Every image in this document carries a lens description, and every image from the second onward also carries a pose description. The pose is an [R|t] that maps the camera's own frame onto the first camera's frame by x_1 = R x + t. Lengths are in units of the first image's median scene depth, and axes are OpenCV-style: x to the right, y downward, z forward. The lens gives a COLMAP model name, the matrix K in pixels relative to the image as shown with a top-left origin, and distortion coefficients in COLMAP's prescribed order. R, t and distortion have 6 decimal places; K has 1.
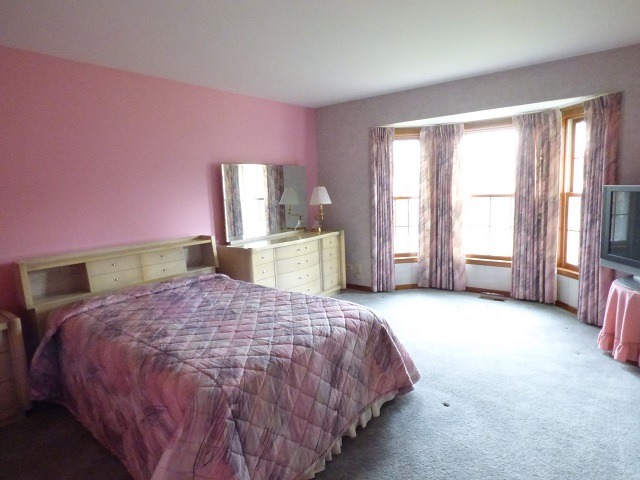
lens RADIAL K [[383.4, 0, 320.0], [0, 383.4, 240.0], [0, 0, 1]] dist [-0.009523, 0.000119]
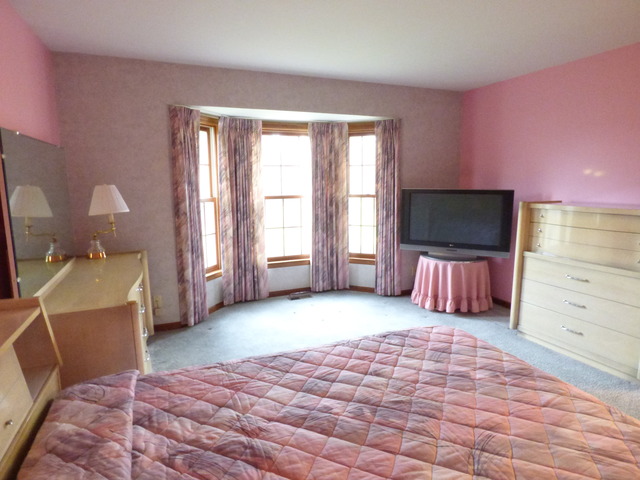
lens RADIAL K [[383.4, 0, 320.0], [0, 383.4, 240.0], [0, 0, 1]] dist [-0.009523, 0.000119]
pose [[0.502970, -0.100862, 0.858398, -0.375780], [0.109445, 0.992605, 0.052504, -0.046135], [-0.857346, 0.067540, 0.510290, 0.403426]]
